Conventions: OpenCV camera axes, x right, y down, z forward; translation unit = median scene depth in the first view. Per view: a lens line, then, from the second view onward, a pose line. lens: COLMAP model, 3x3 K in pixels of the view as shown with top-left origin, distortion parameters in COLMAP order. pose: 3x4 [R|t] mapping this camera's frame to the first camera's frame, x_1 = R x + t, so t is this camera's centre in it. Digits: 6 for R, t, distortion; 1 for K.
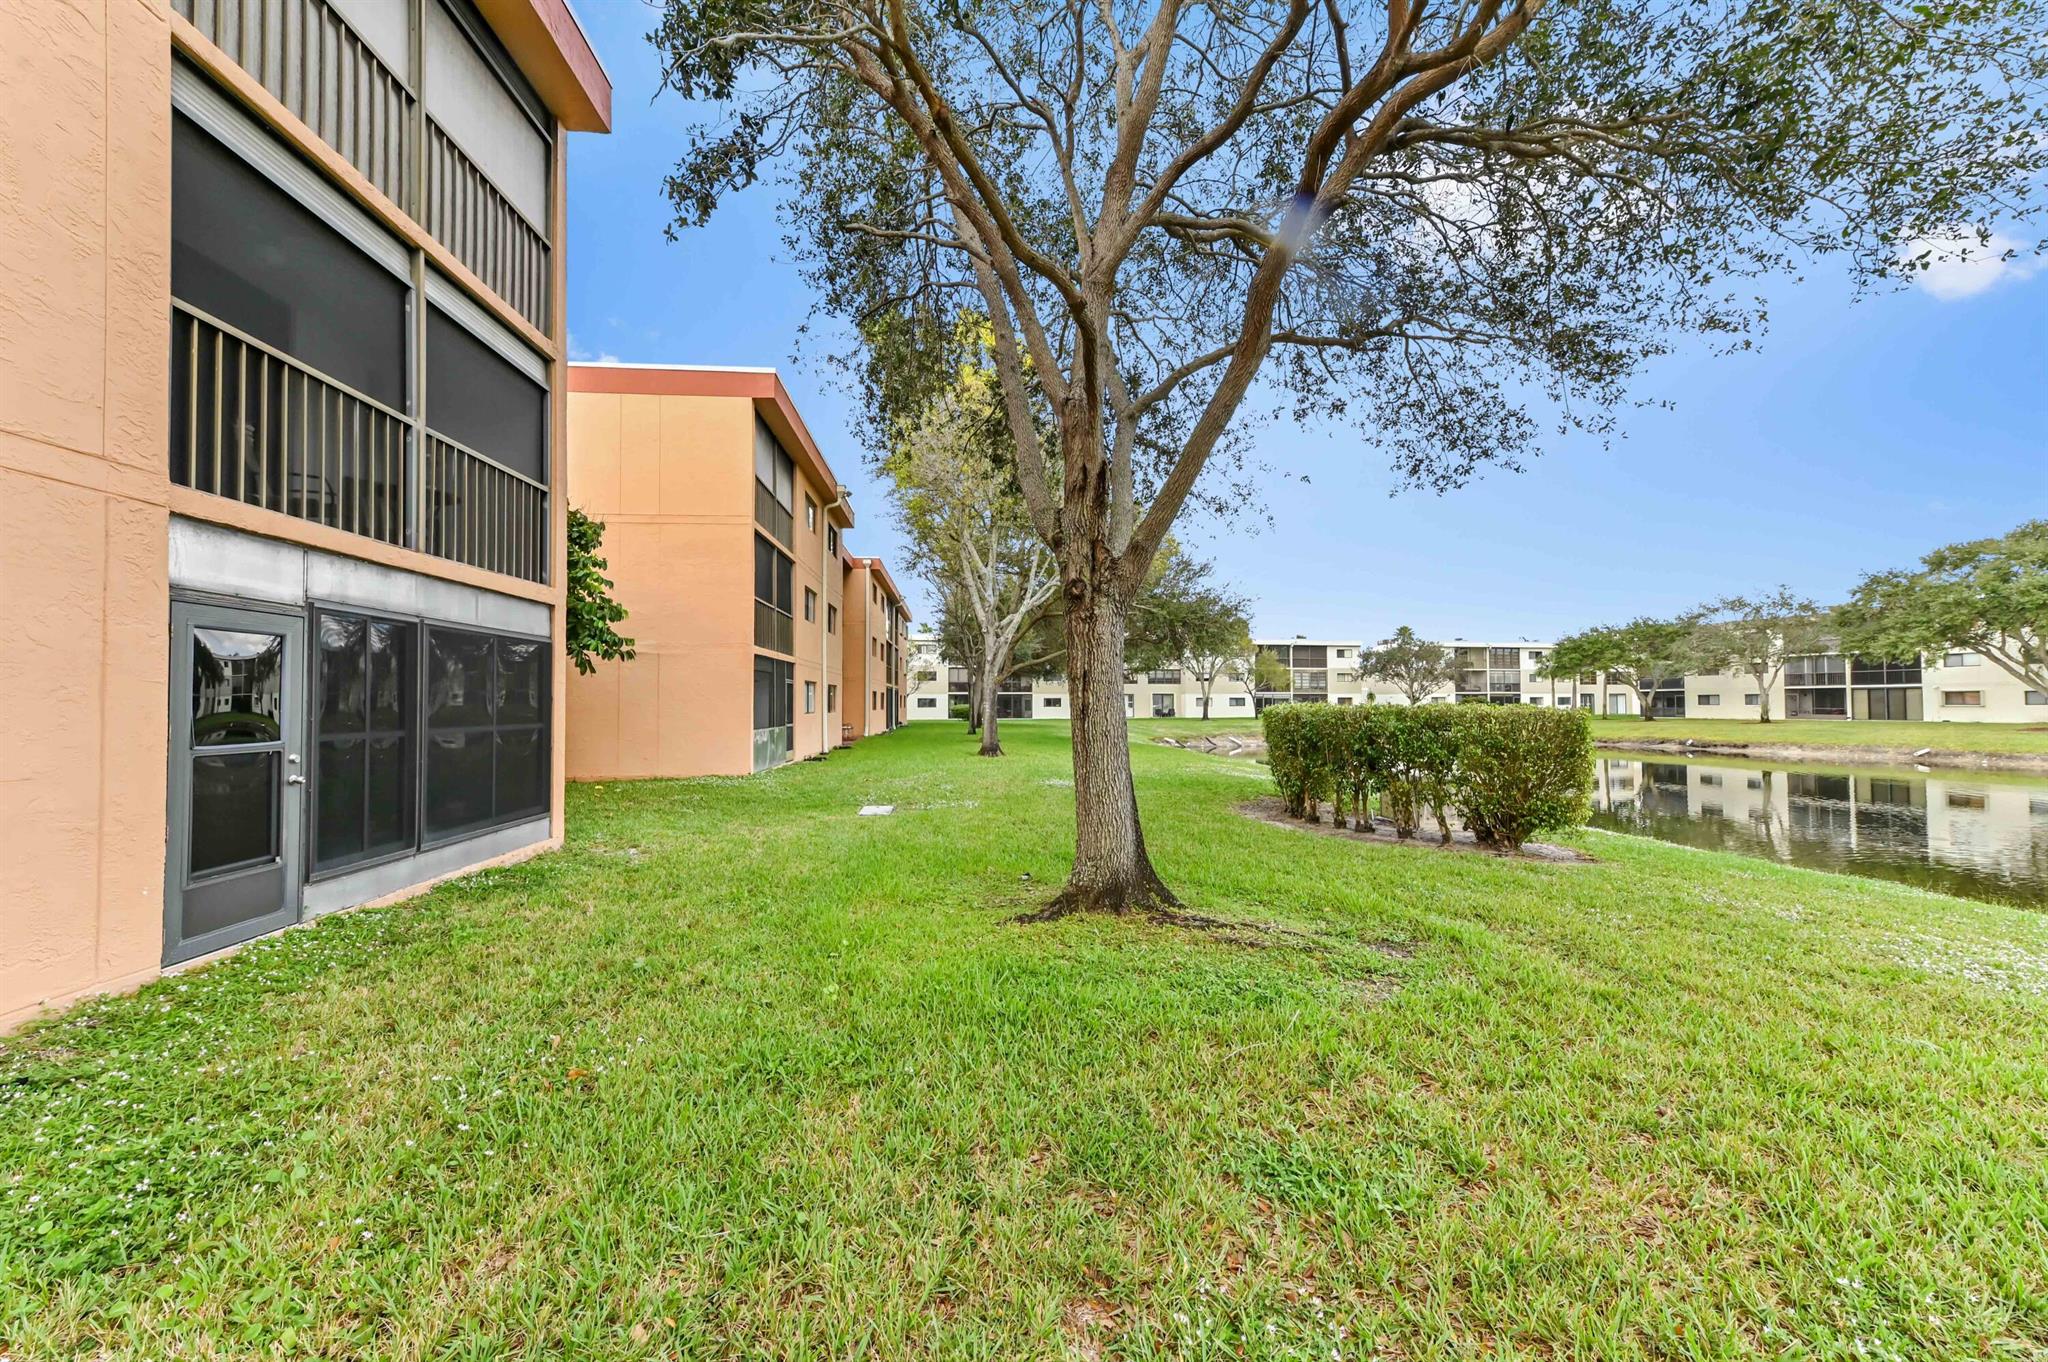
lens RADIAL K [[818.9, 0, 1021.2], [0, 818.9, 673.6], [0, 0, 1]] dist [0.015352, -0.000052]
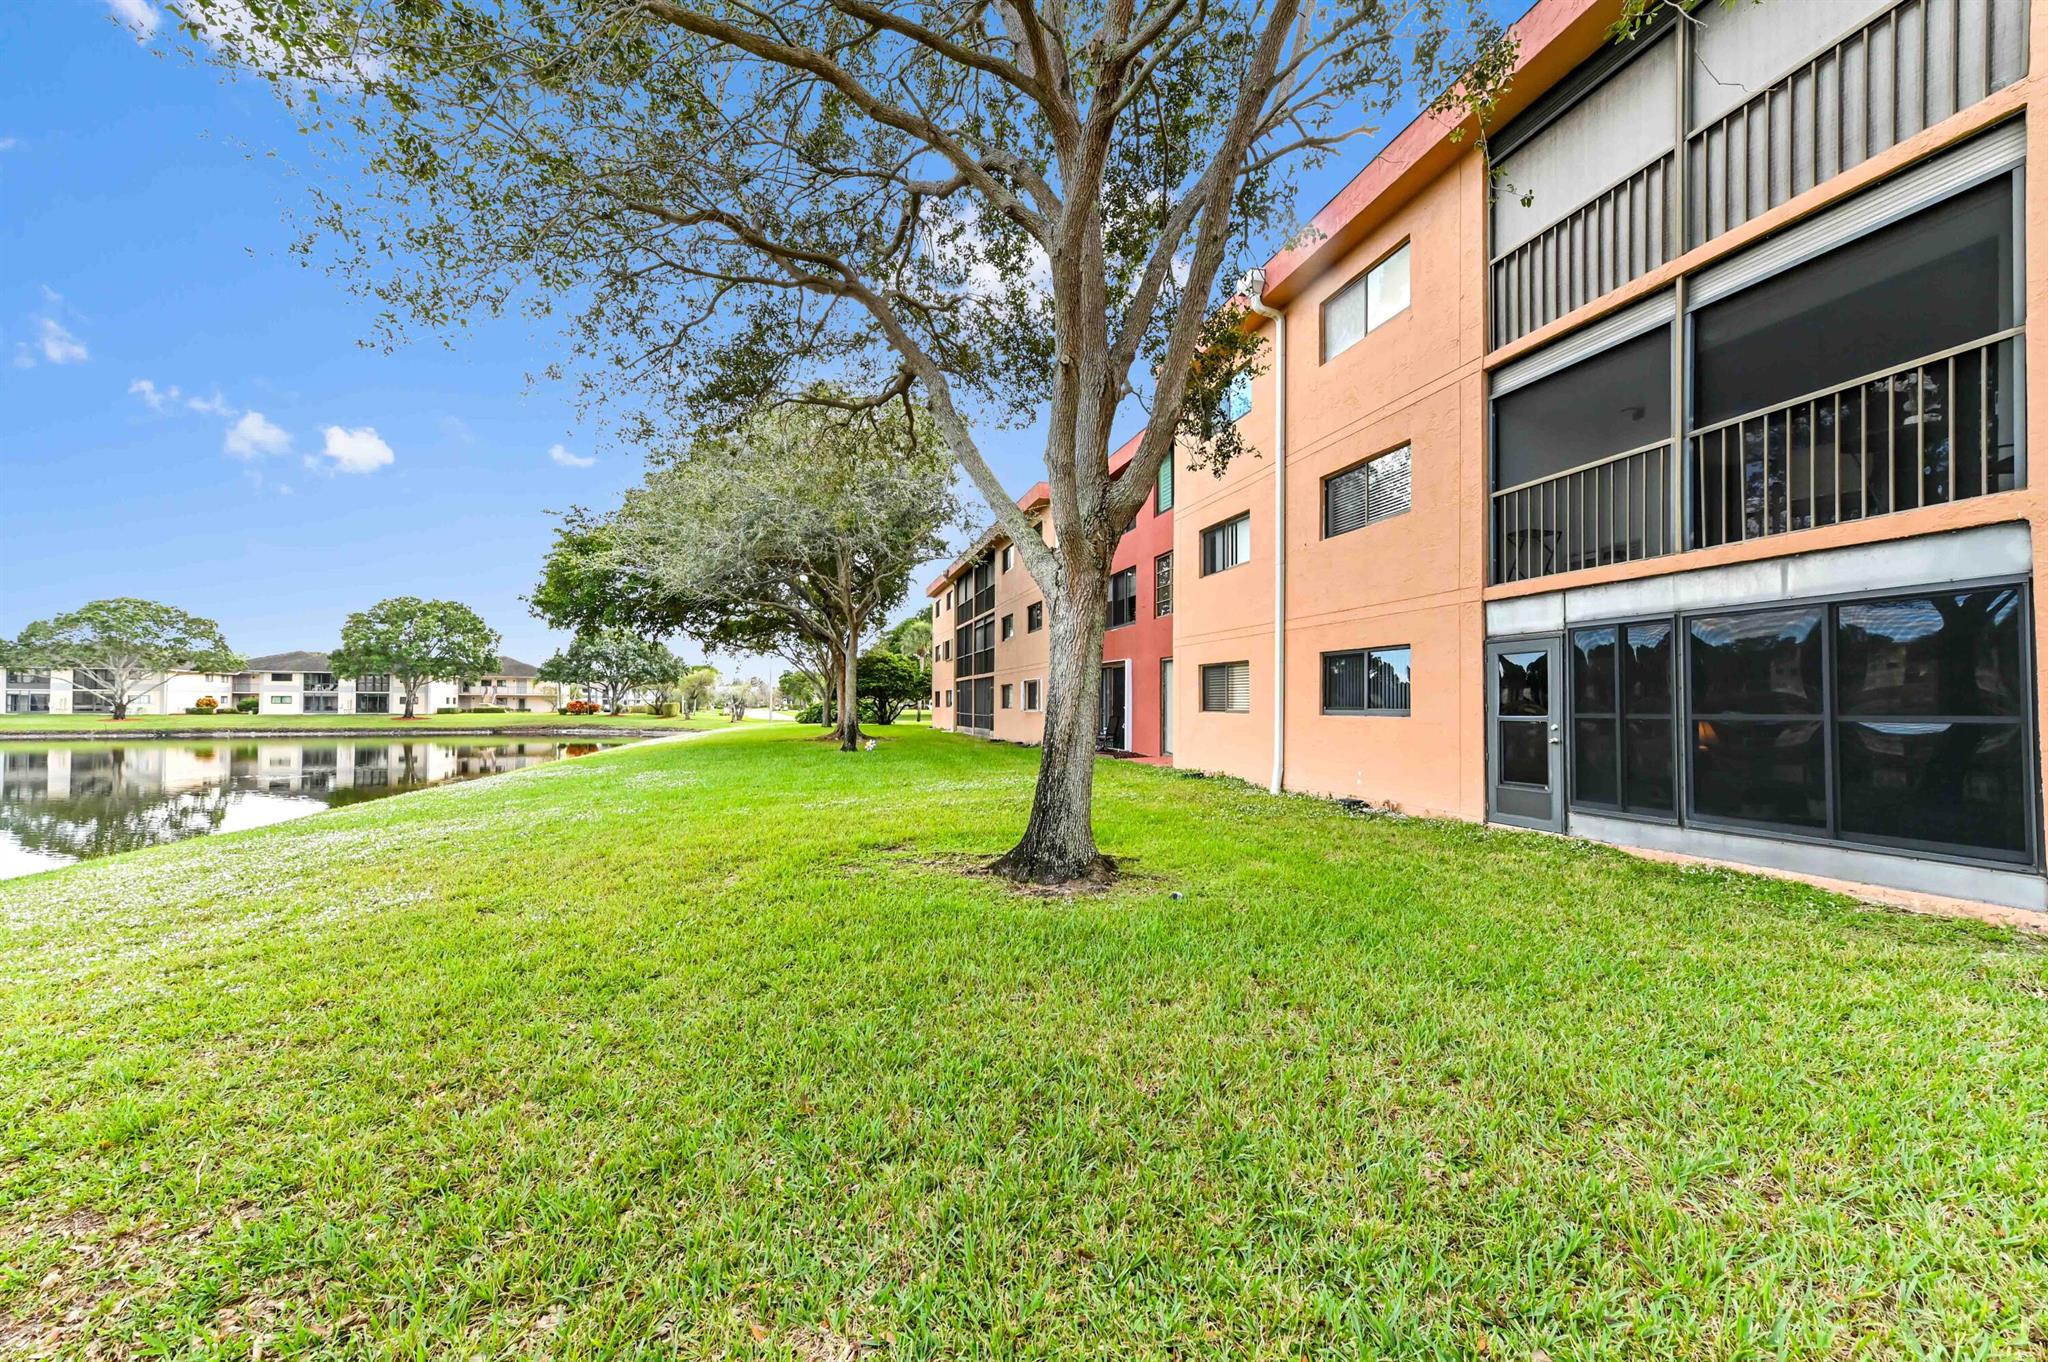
lens RADIAL K [[815.4, 0, 1027.1], [0, 815.4, 695.6], [0, 0, 1]] dist [0.014820, 0.000264]
pose [[-0.983137, -0.006155, -0.182768, 0.035856], [0.002444, 0.998902, -0.046787, 0.010099], [0.182856, -0.046445, -0.982042, 0.211436]]
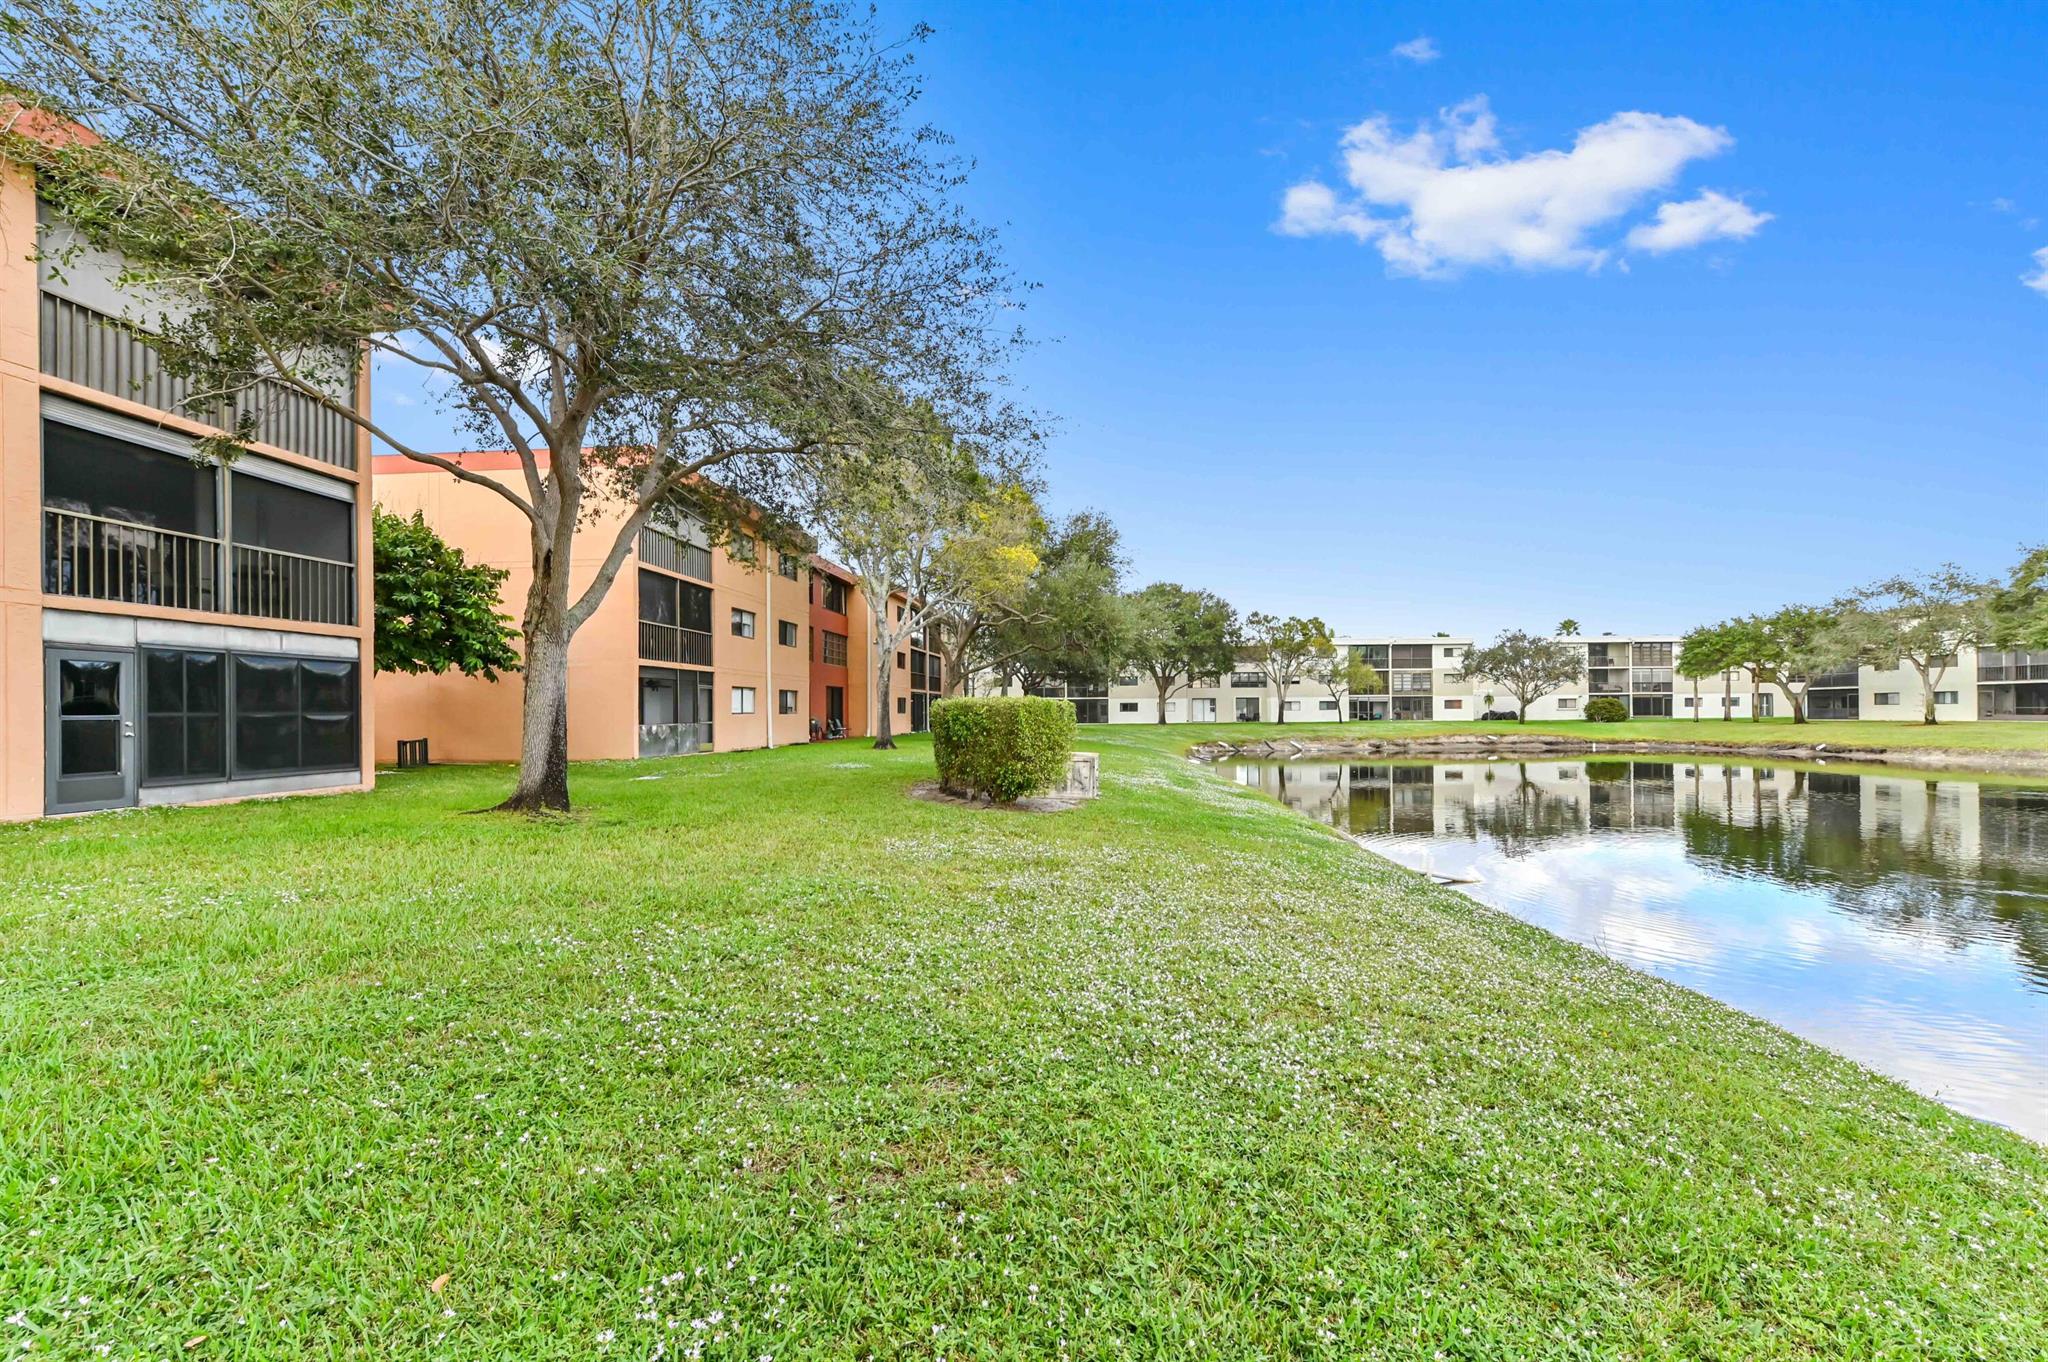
lens RADIAL K [[852.8, 0, 1018.4], [0, 852.8, 696.5], [0, 0, 1]] dist [0.015038, -0.000110]
pose [[0.981974, -0.008707, -0.188816, 0.145314], [0.012413, 0.999753, 0.018453, 0.002148], [0.188609, -0.020464, 0.981839, -0.057620]]
